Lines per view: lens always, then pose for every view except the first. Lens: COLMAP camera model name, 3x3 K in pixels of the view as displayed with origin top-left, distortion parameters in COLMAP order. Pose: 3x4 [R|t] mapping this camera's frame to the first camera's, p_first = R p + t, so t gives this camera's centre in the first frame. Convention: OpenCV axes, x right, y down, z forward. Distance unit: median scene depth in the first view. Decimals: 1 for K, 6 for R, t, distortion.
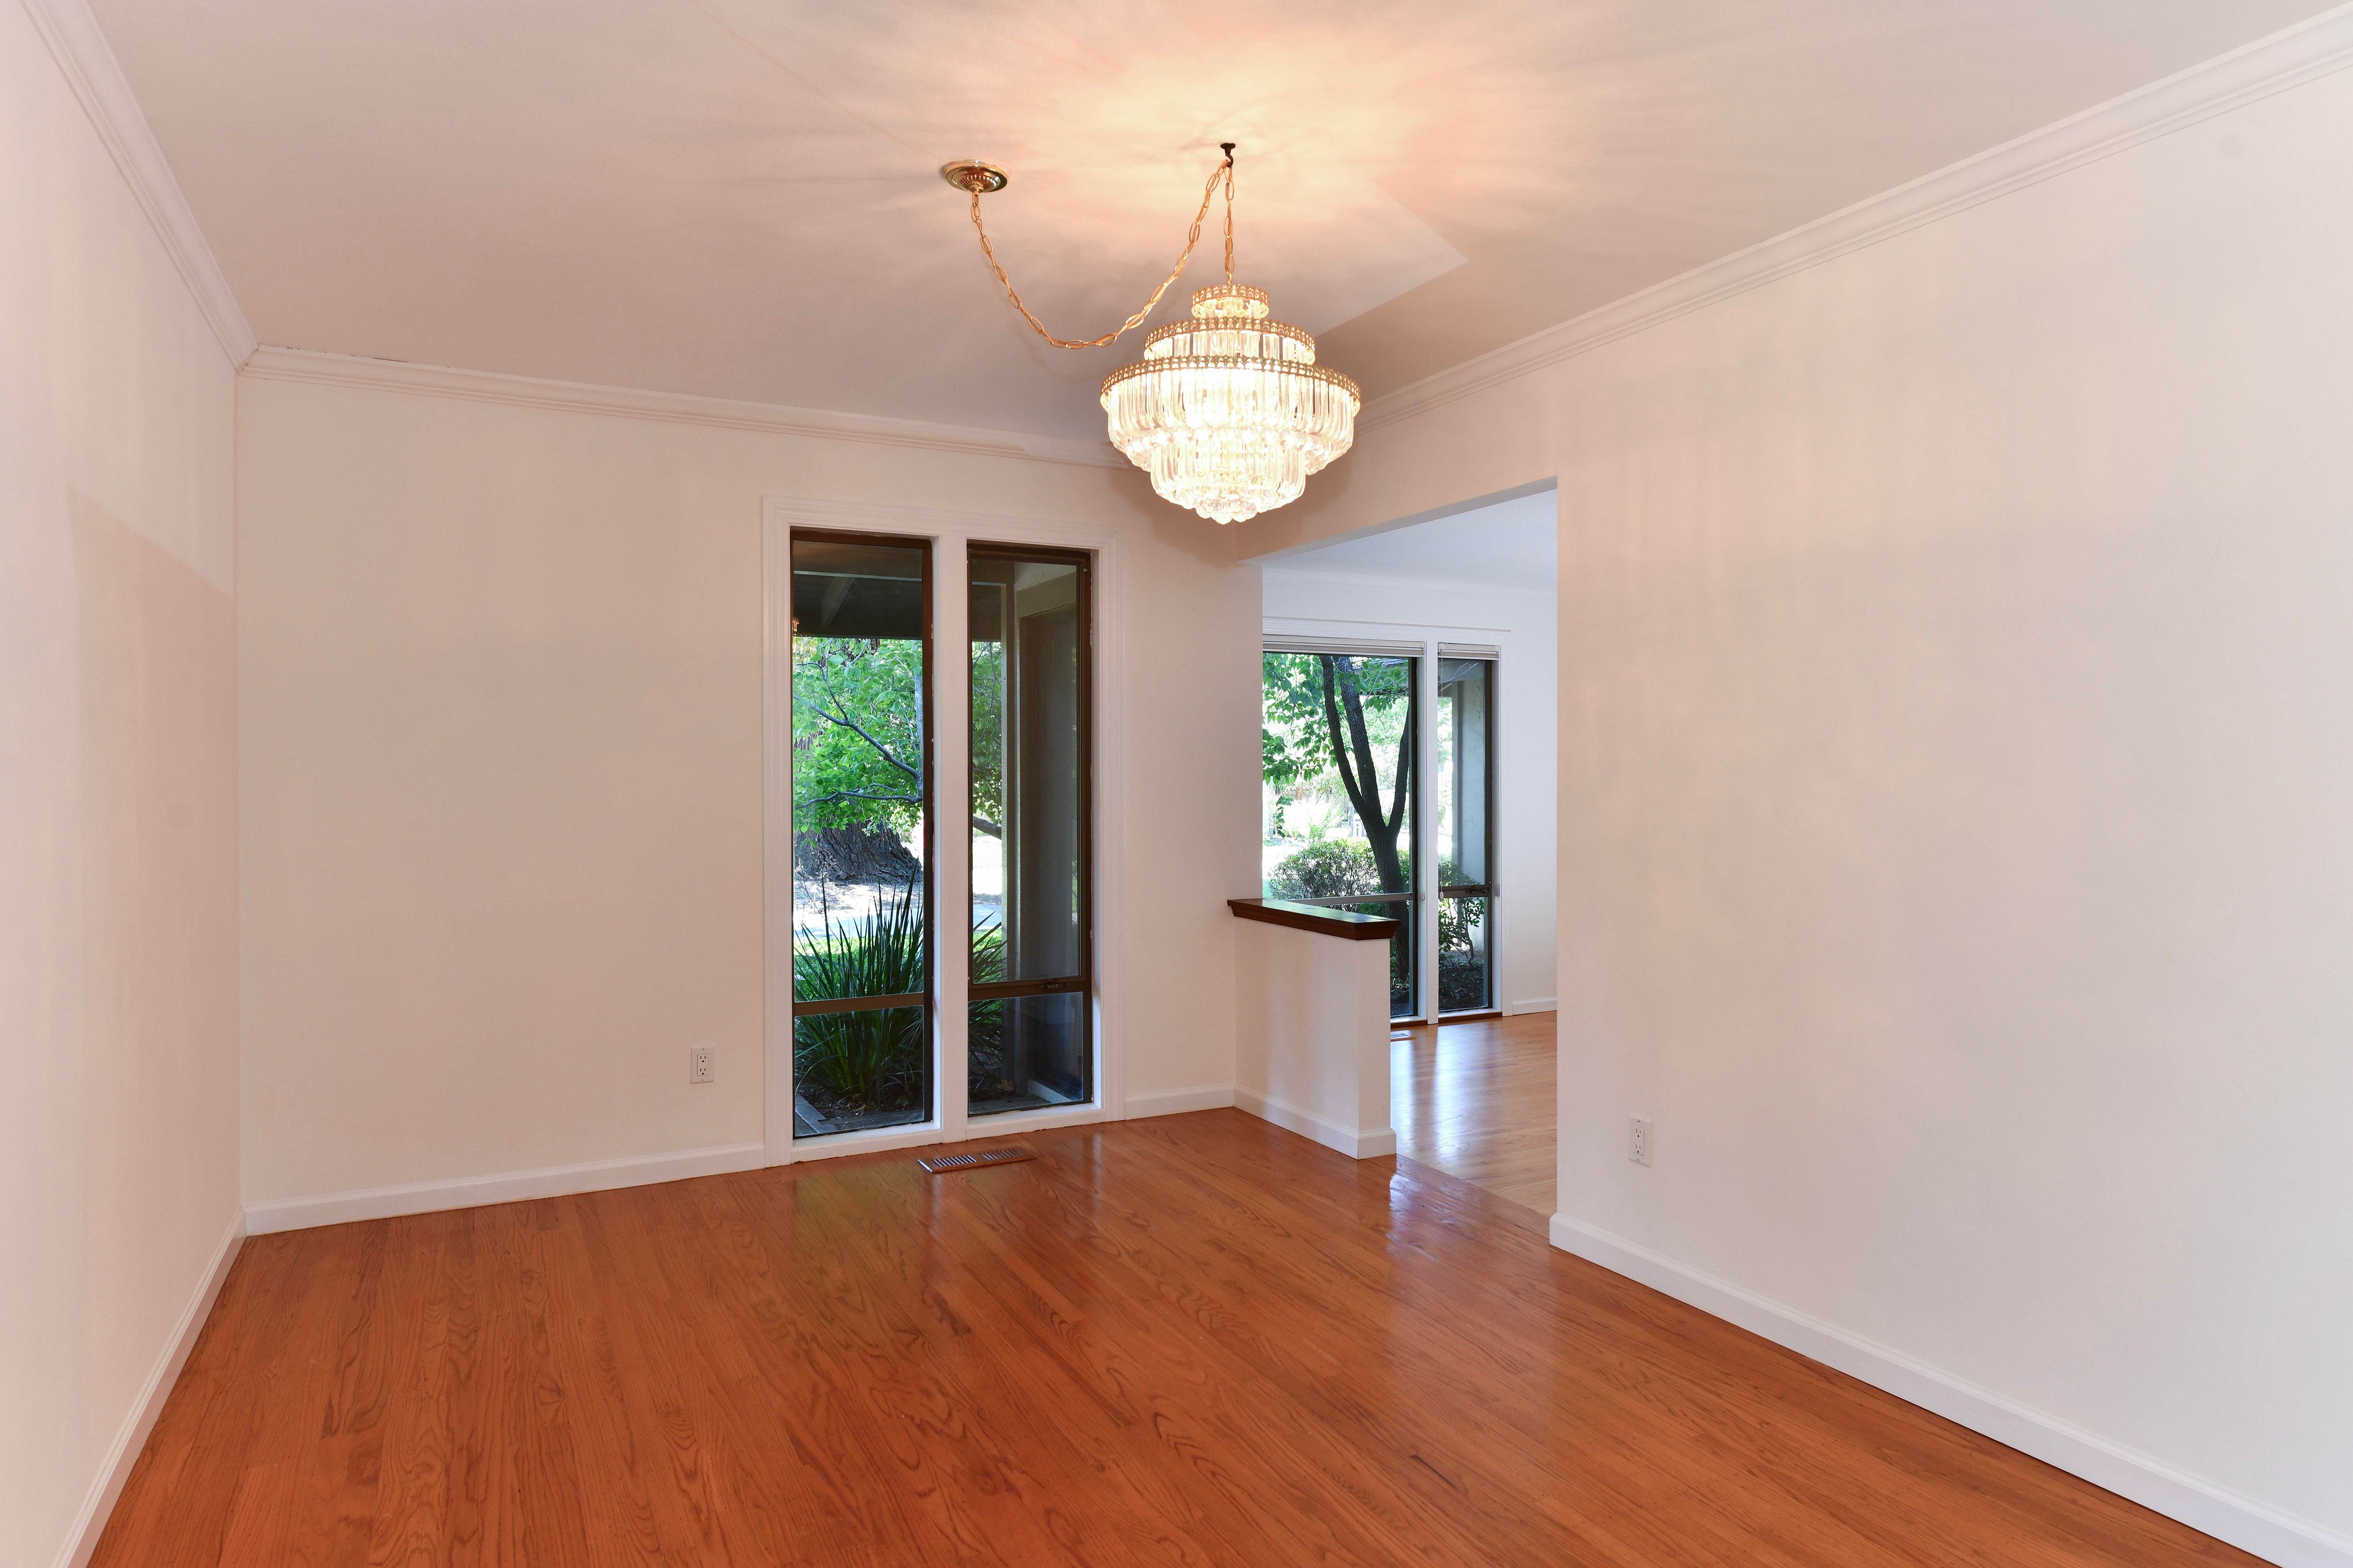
lens RADIAL K [[1281.6, 0, 1194.5], [0, 1281.6, 786.1], [0, 0, 1]] dist [0.004687, -0.001399]
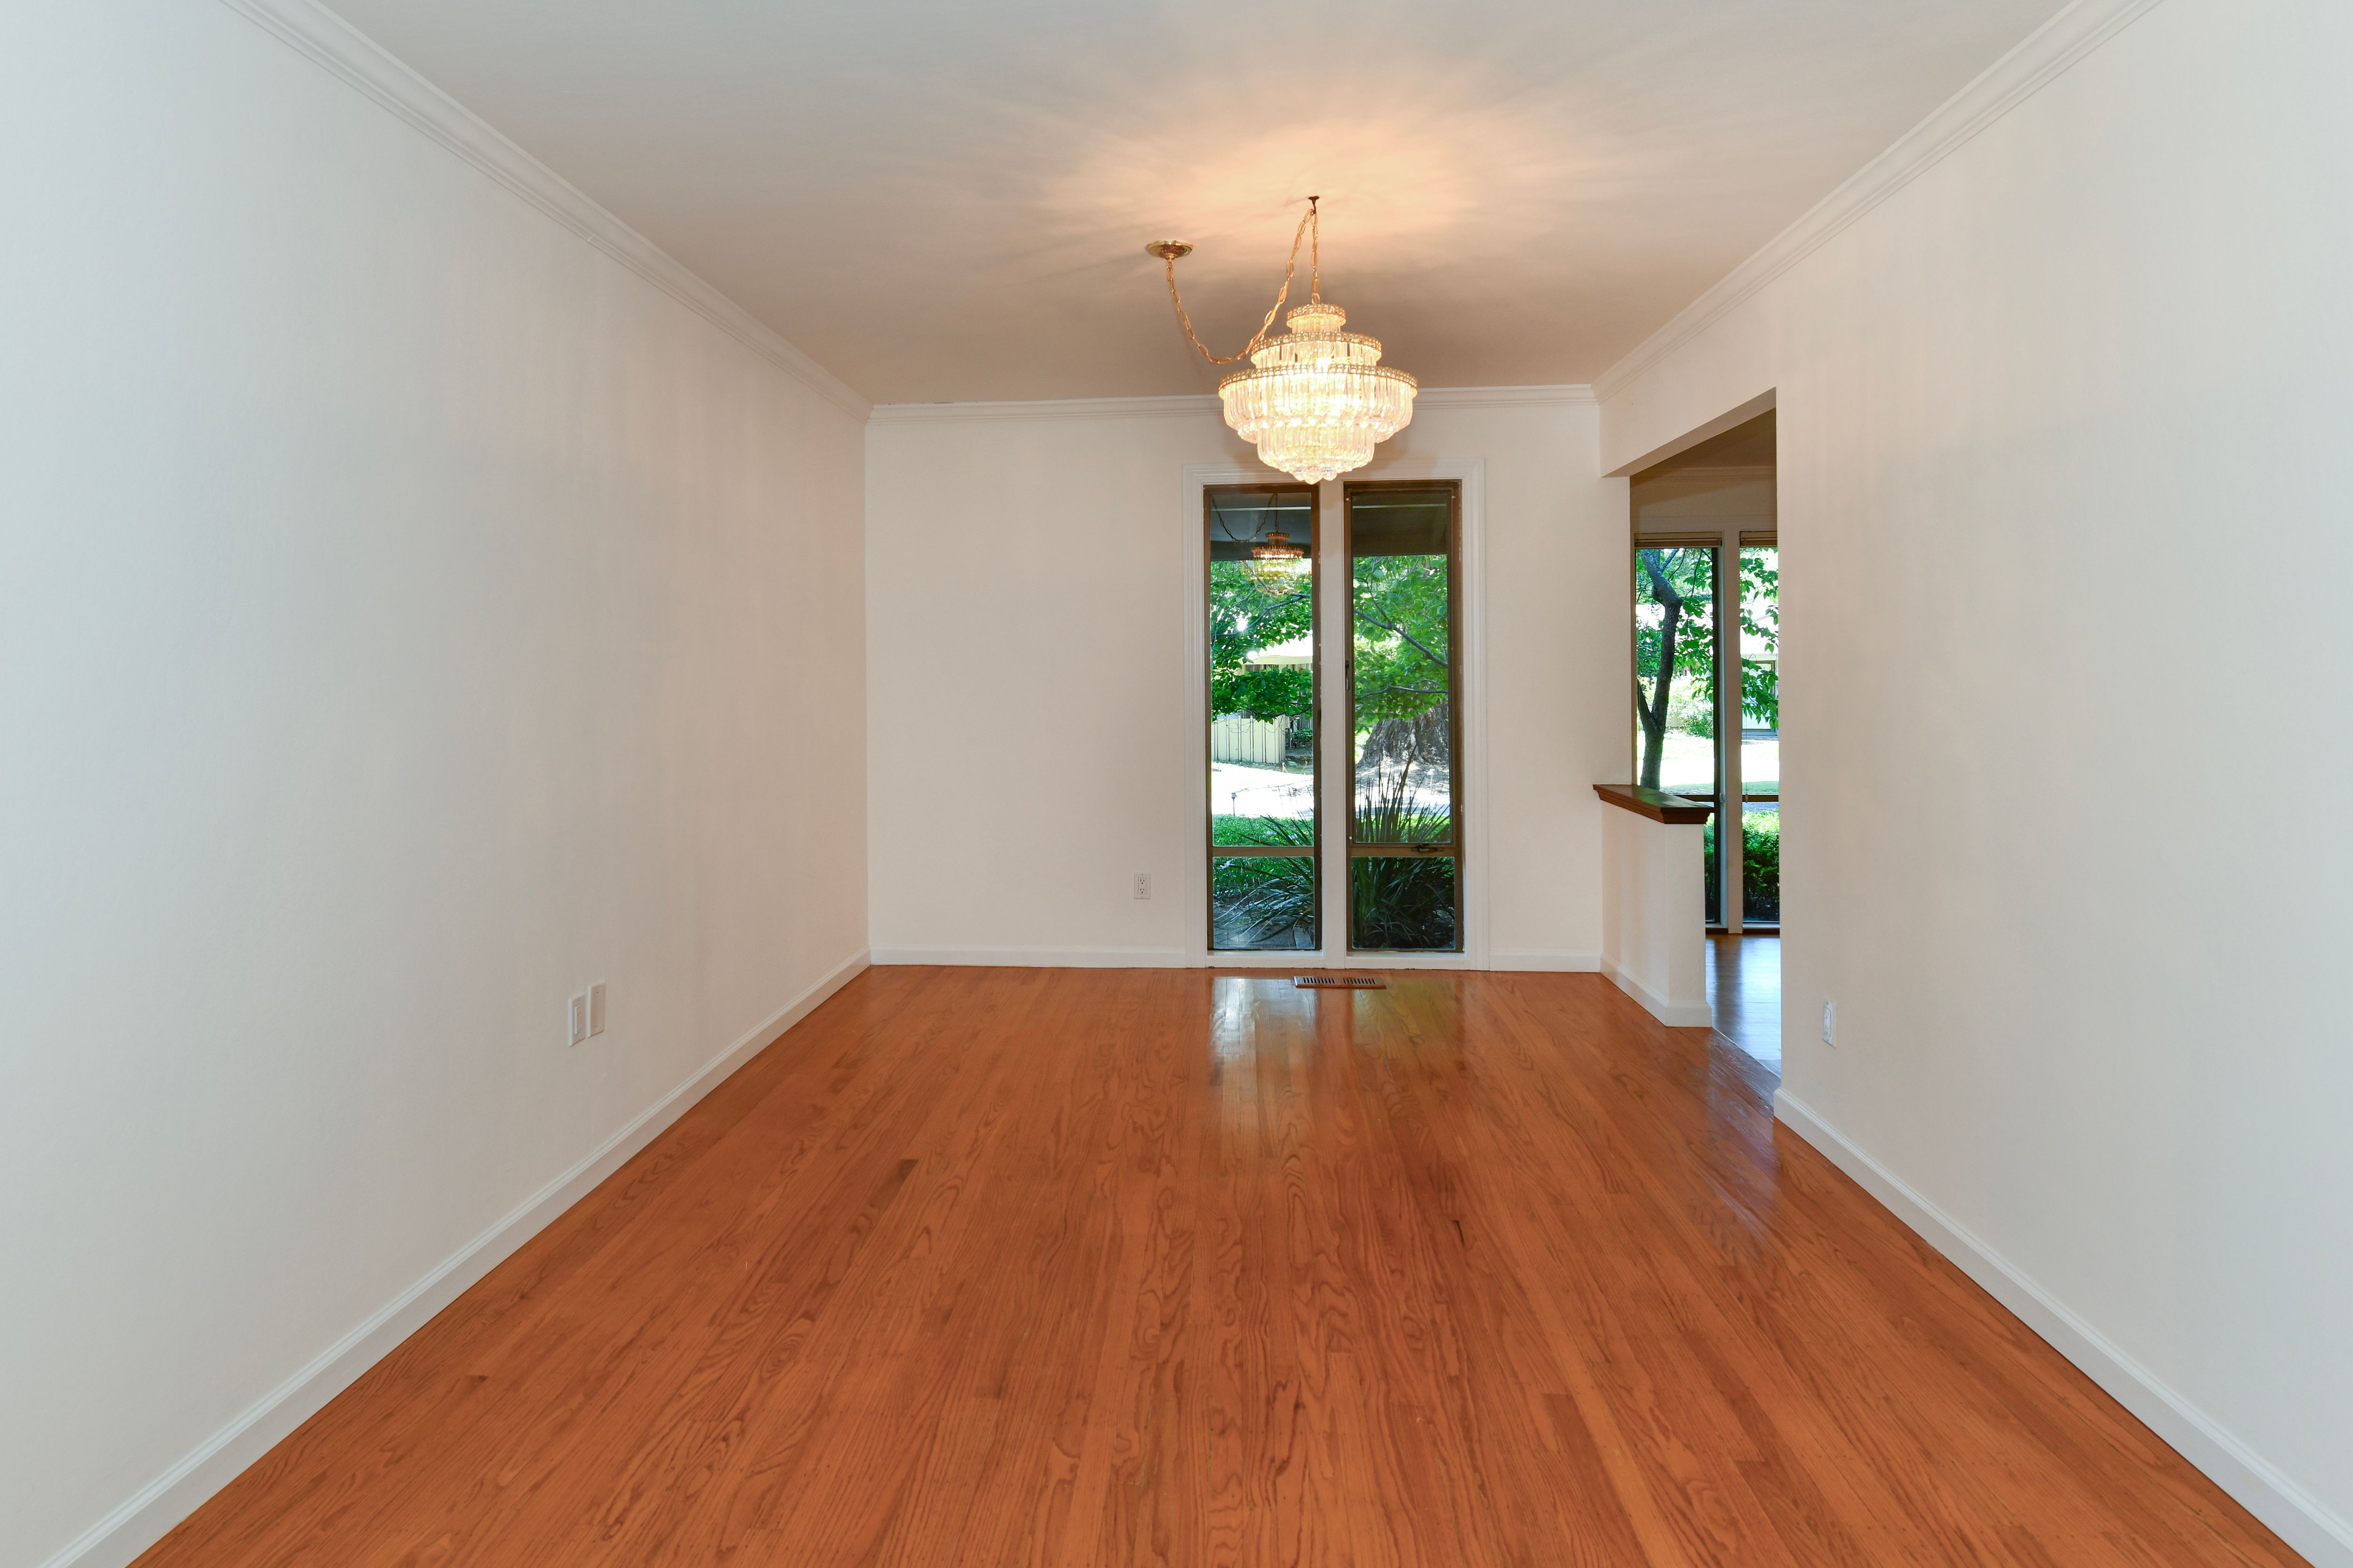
lens RADIAL K [[1160.4, 0, 1173.4], [0, 1160.4, 709.1], [0, 0, 1]] dist [0.006233, -0.003782]
pose [[0.872107, 0.010604, -0.489200, 0.456801], [0.002666, 0.999647, 0.026422, -0.008960], [0.489308, -0.024347, 0.871771, -0.108922]]
